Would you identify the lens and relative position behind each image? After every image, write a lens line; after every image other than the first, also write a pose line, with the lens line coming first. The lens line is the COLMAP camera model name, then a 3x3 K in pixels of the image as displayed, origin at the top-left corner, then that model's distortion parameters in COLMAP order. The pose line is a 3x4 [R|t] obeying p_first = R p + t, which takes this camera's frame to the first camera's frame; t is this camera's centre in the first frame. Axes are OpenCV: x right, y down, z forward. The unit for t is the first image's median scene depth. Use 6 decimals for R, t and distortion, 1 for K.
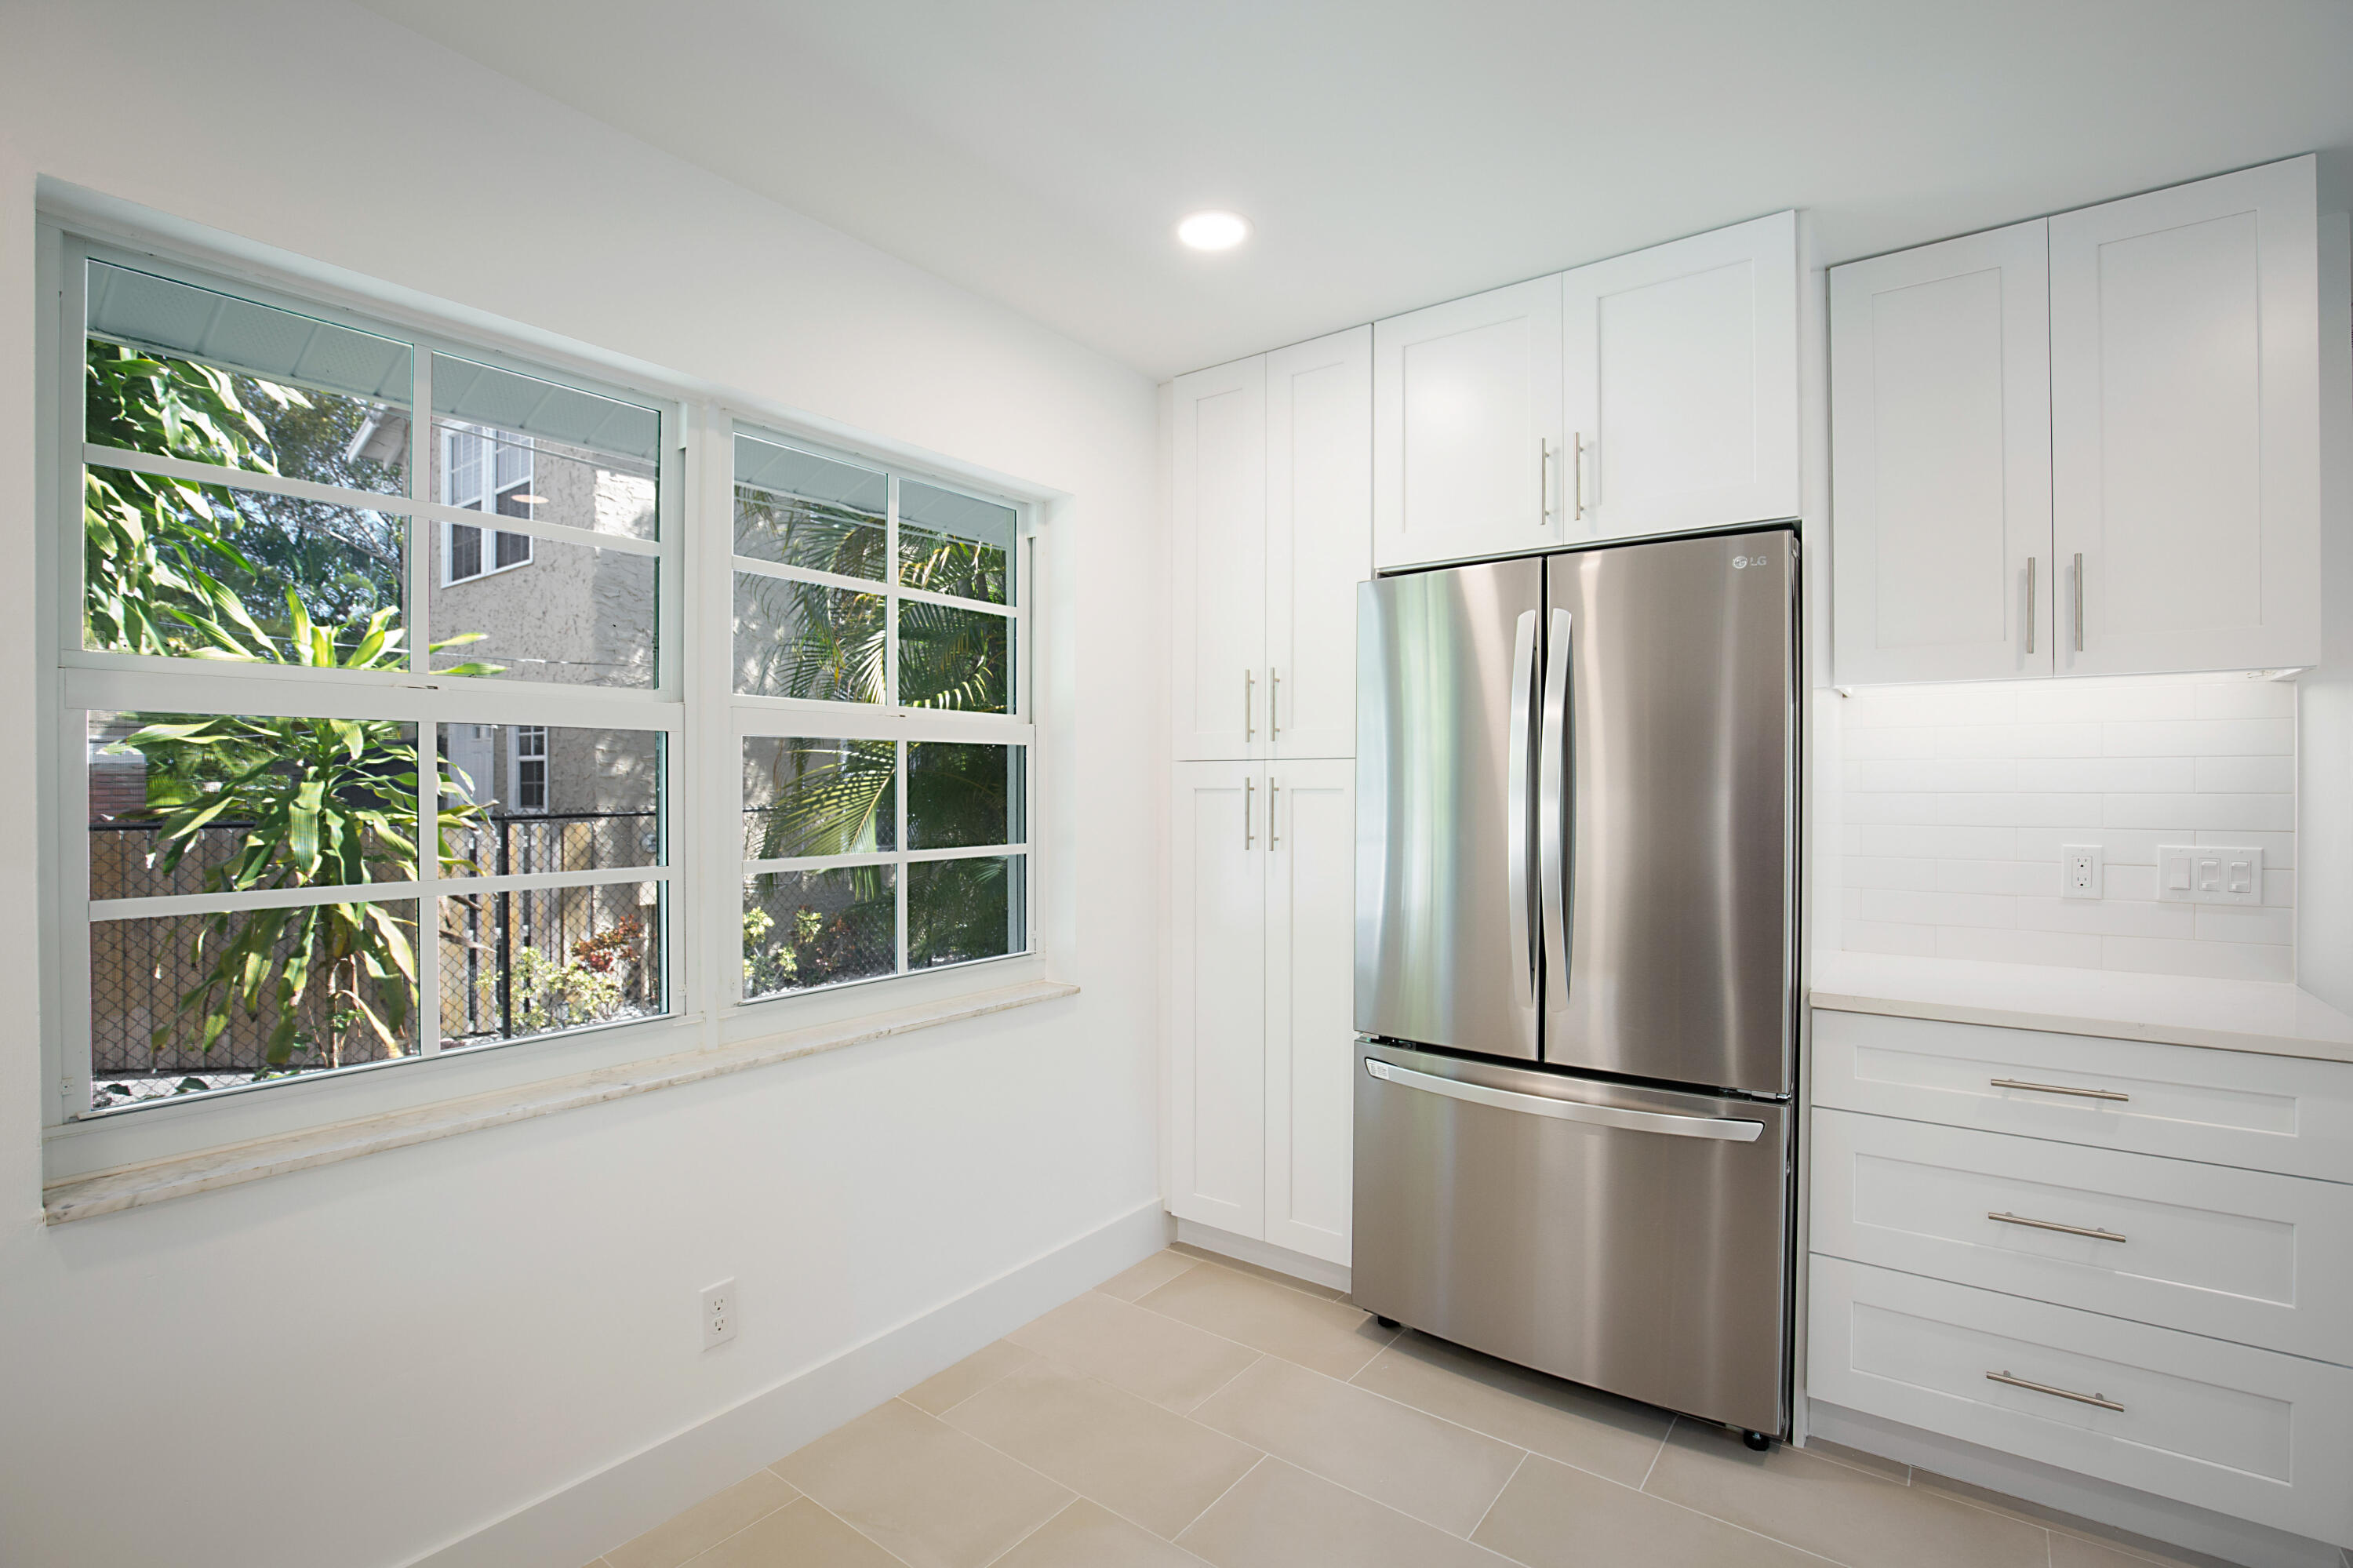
lens RADIAL K [[1080.9, 0, 1172.8], [0, 1080.9, 791.0], [0, 0, 1]] dist [-0.025522, 0.000375]
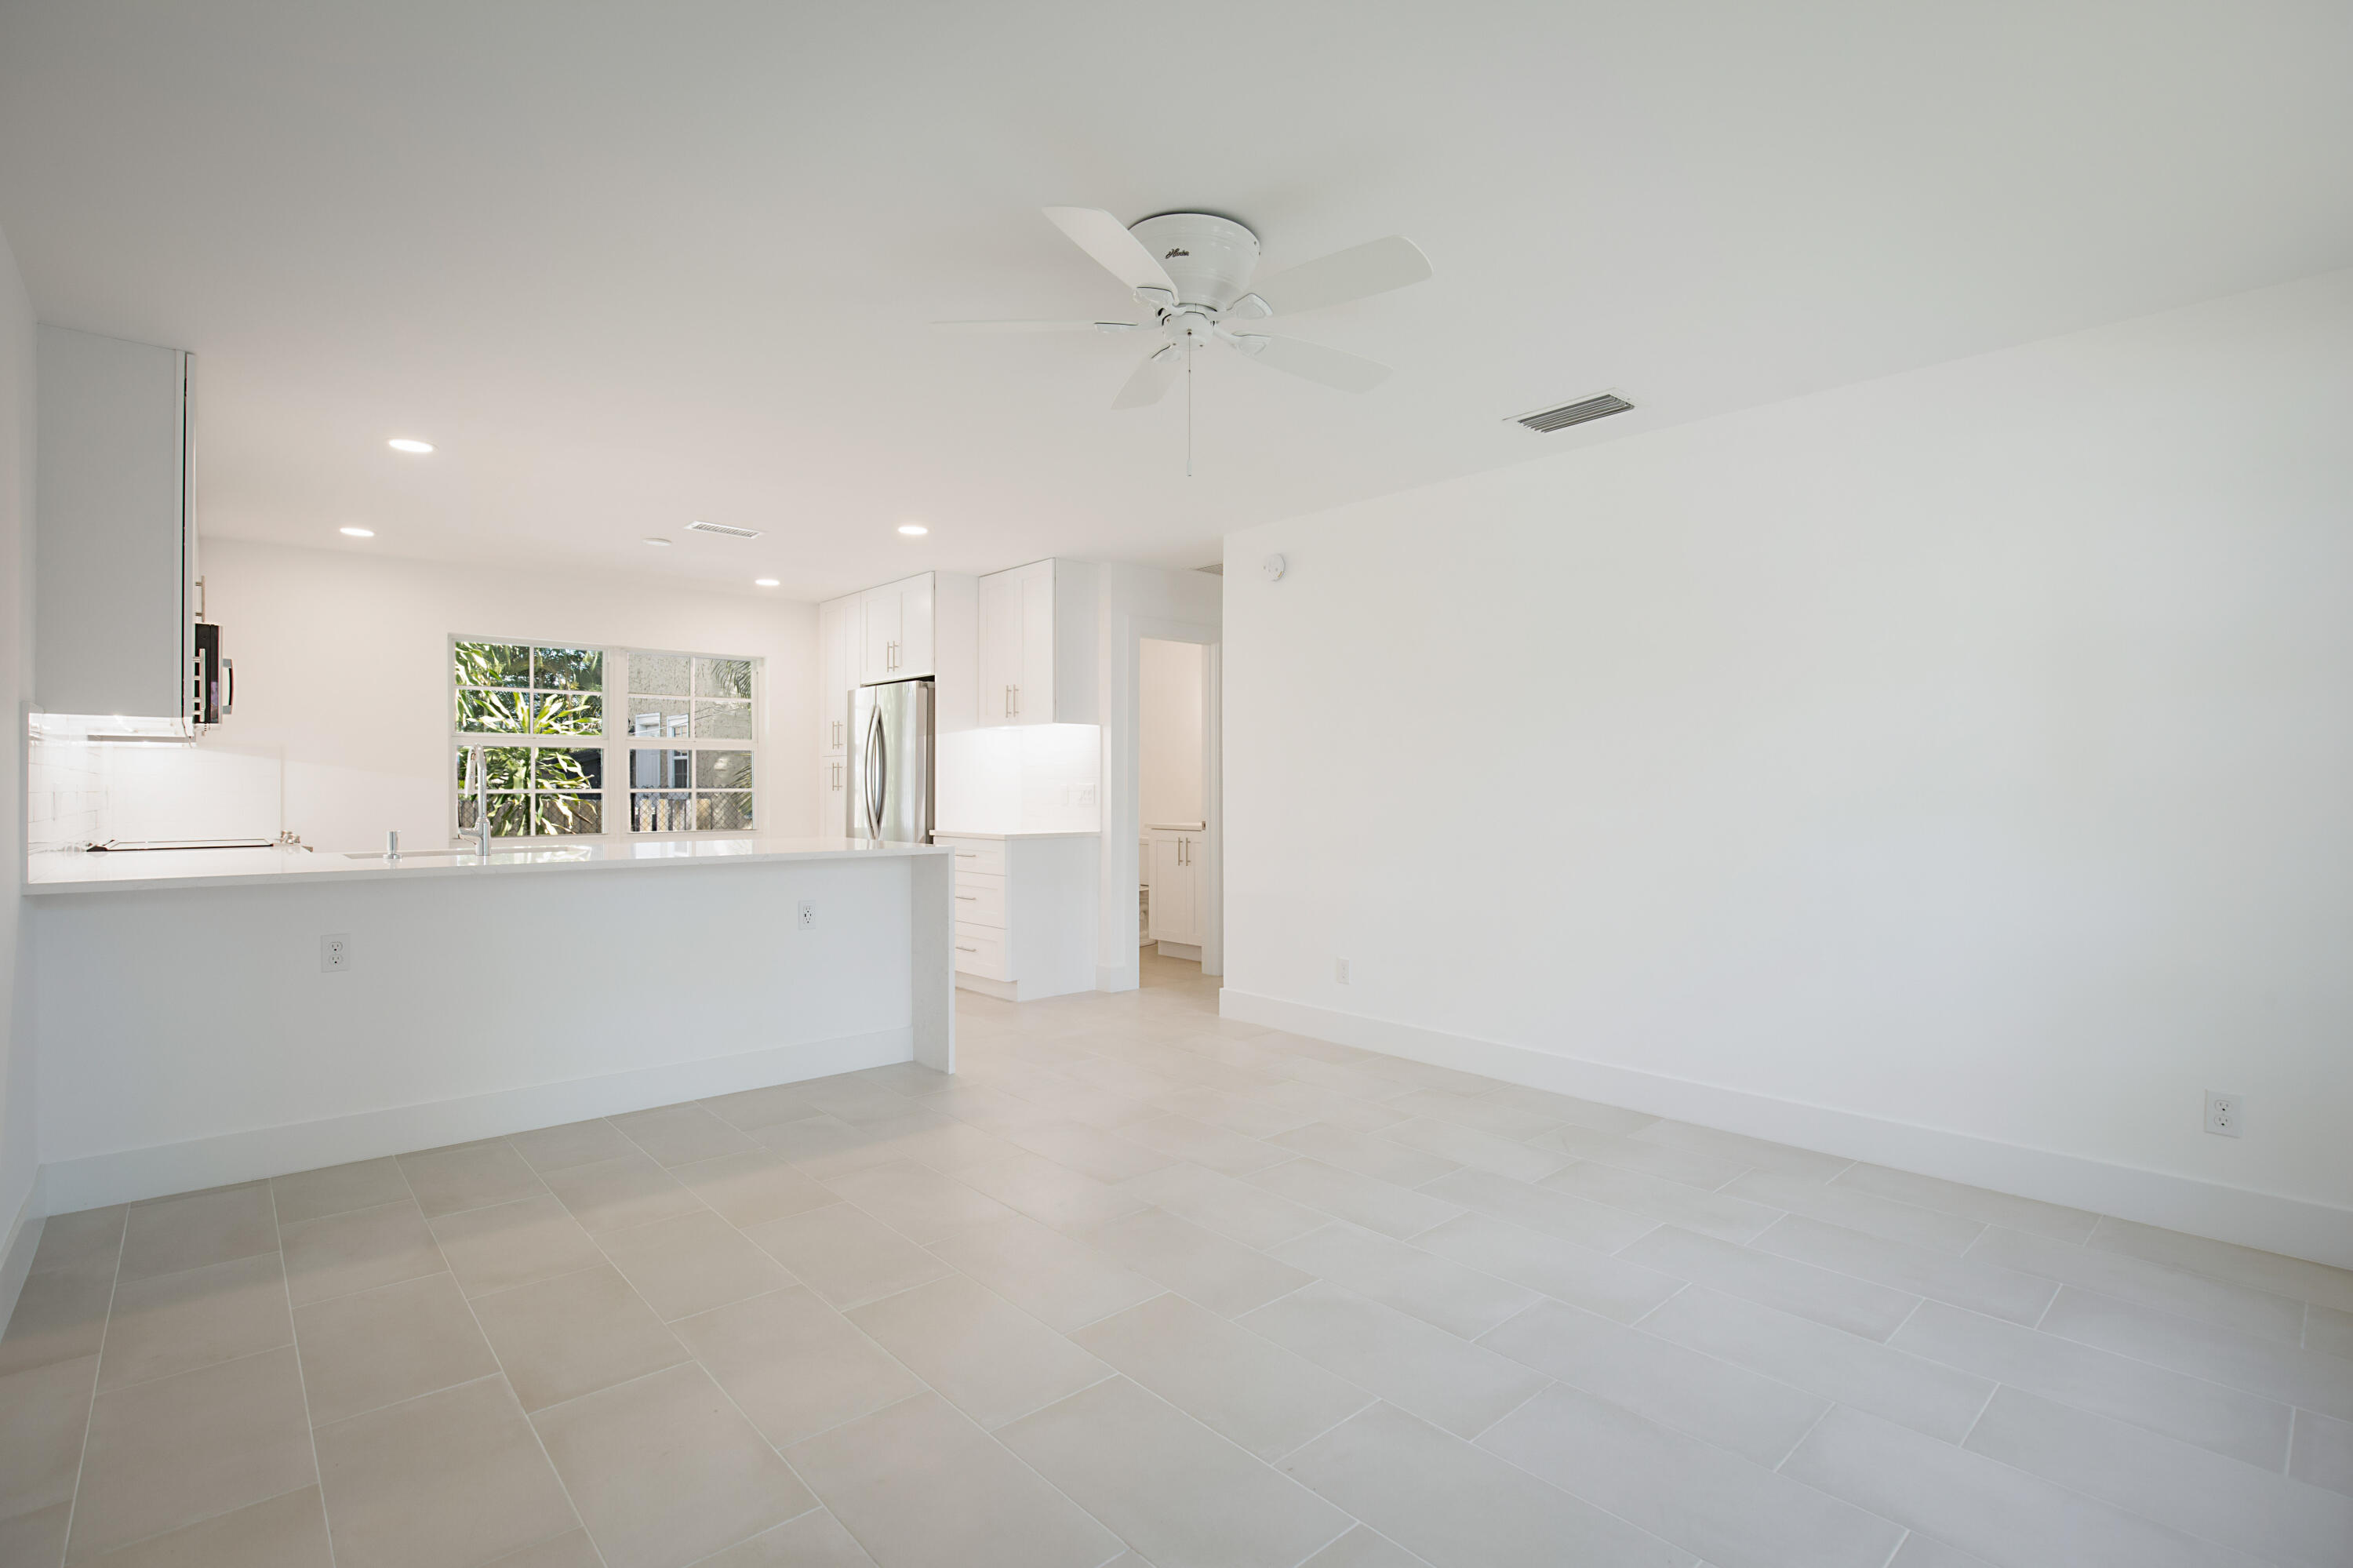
lens RADIAL K [[1104.6, 0, 1171.8], [0, 1104.6, 784.3], [0, 0, 1]] dist [-0.027907, 0.005342]
pose [[0.982153, -0.001850, -0.188077, 1.368271], [0.001077, 0.999991, -0.004211, 0.051933], [0.188083, 0.003933, 0.982145, -1.449122]]
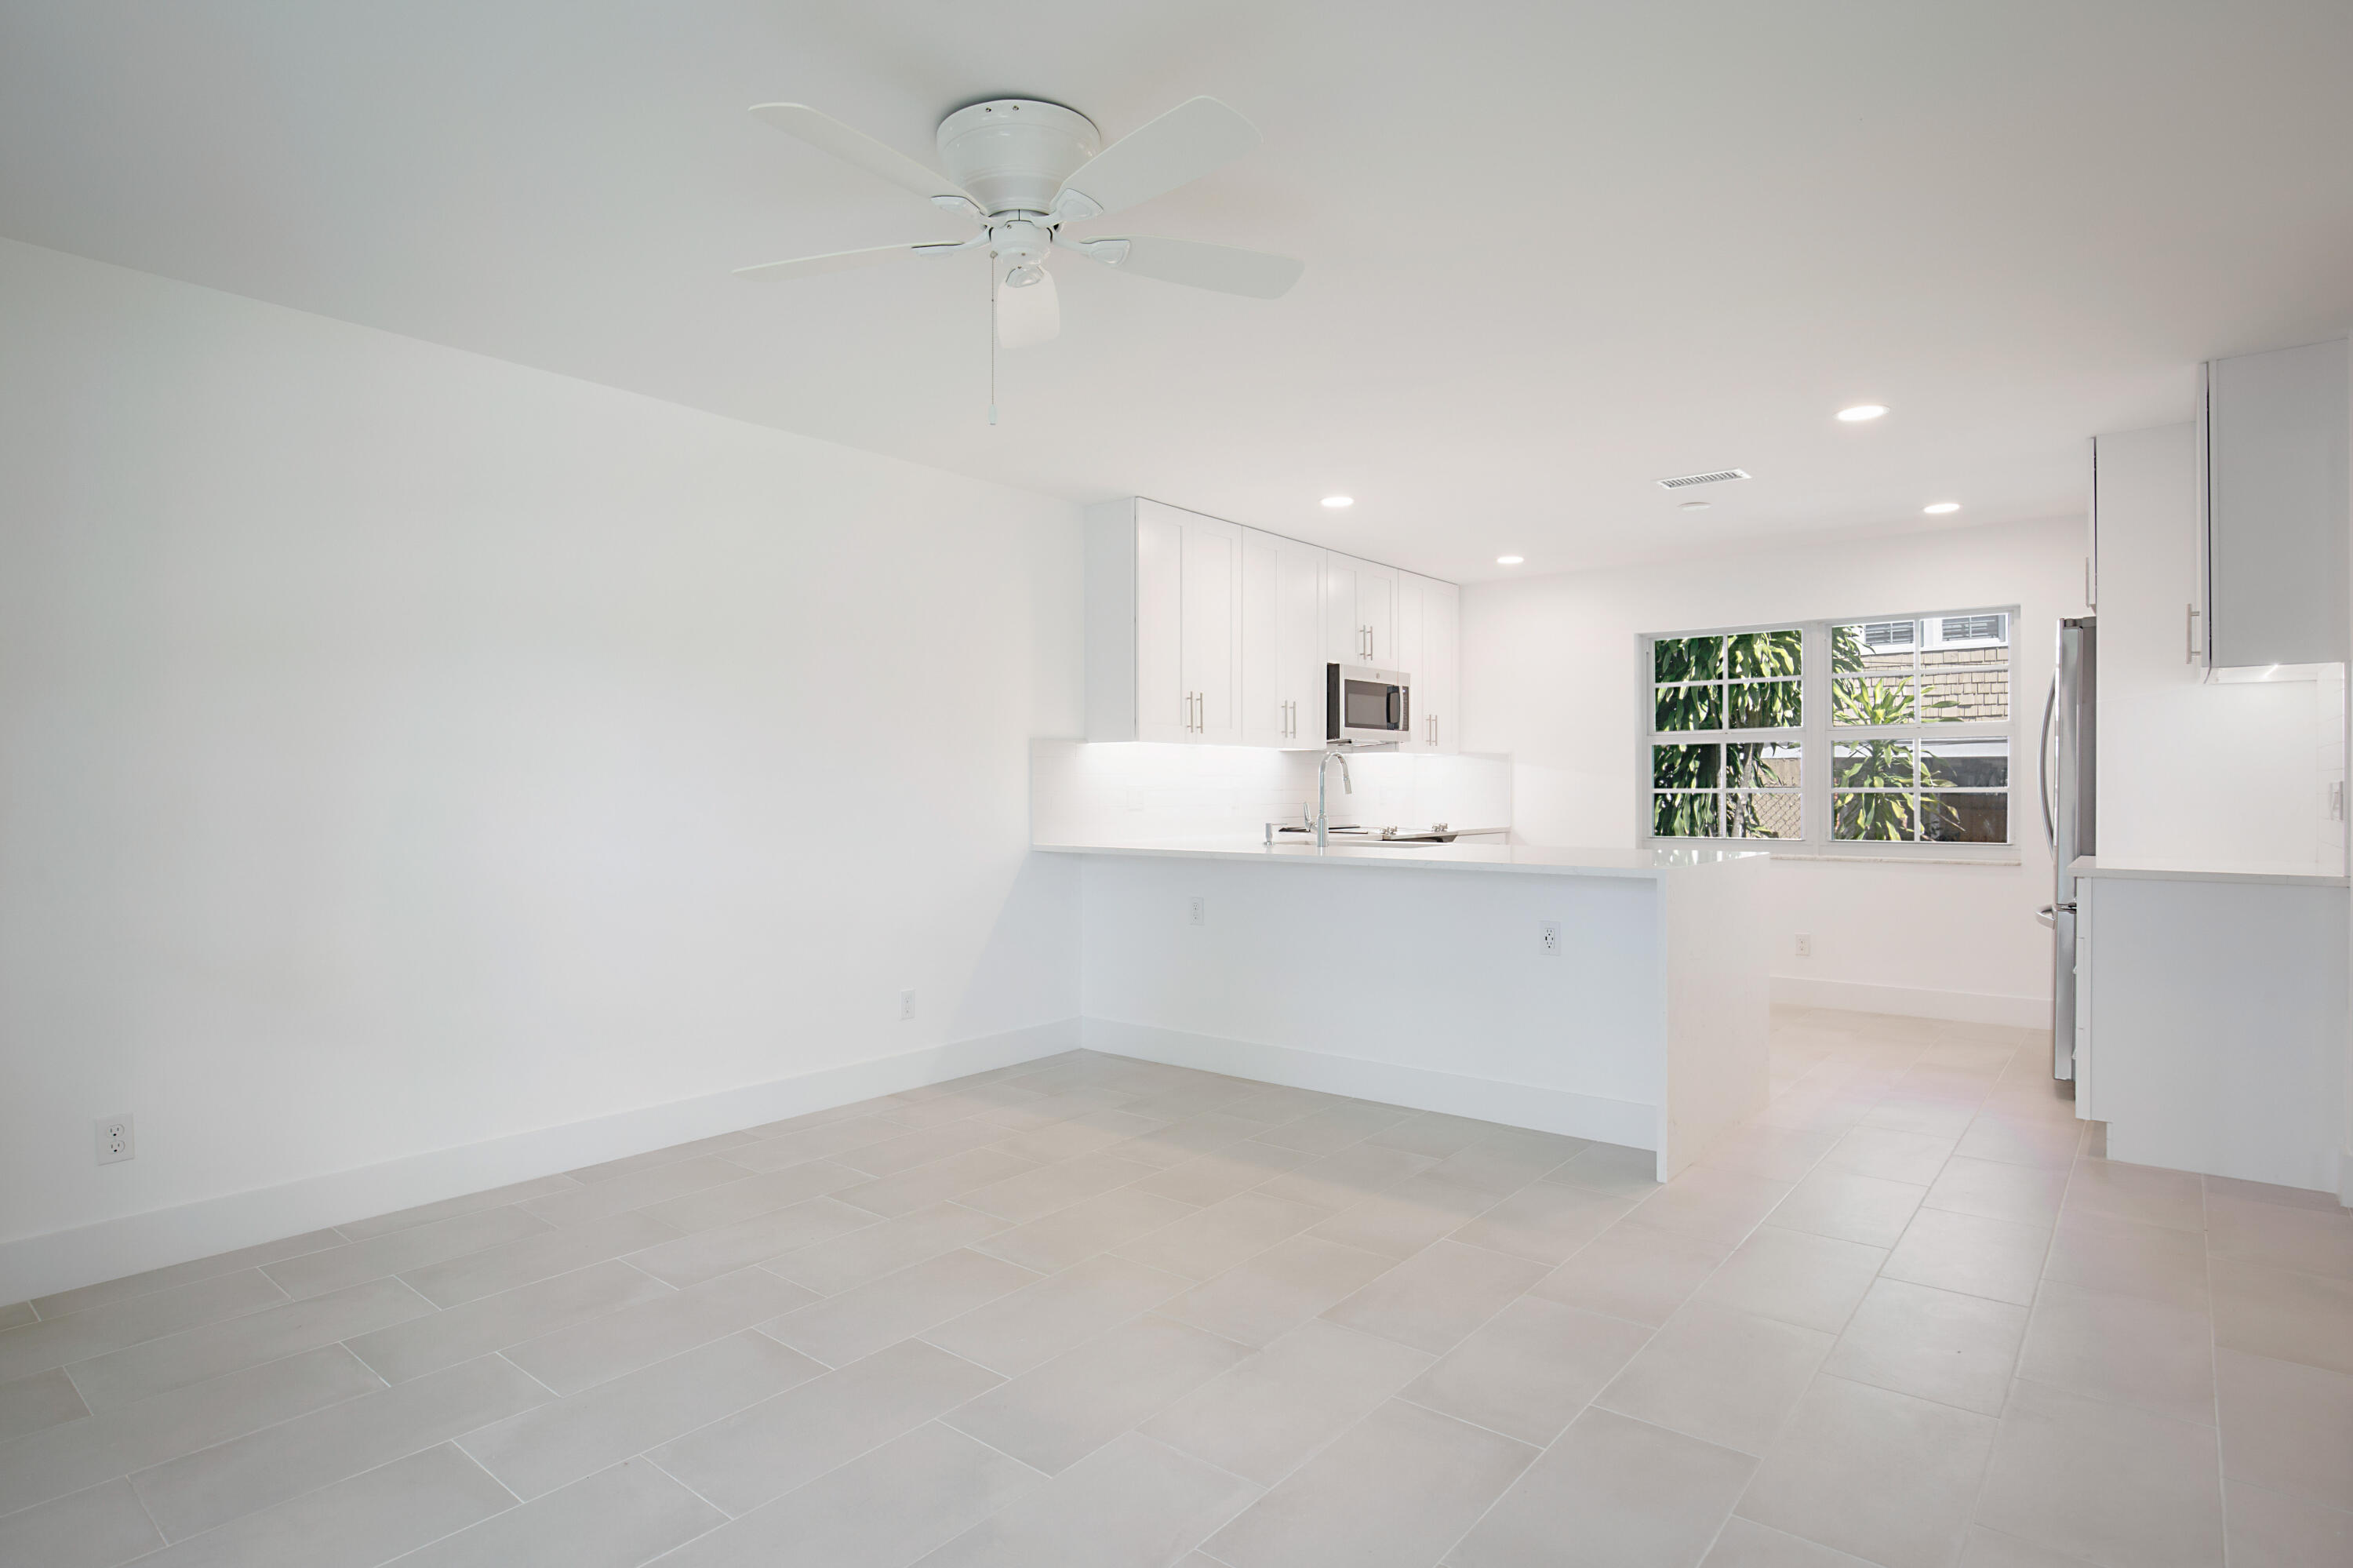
lens RADIAL K [[1236.7, 0, 1176.5], [0, 1236.7, 784.0], [0, 0, 1]] dist [-0.003325, -0.000441]
pose [[-0.032709, -0.002037, -0.999463, 2.082202], [0.002359, 0.999995, -0.002116, 0.044502], [0.999462, -0.002427, -0.032704, -0.402105]]
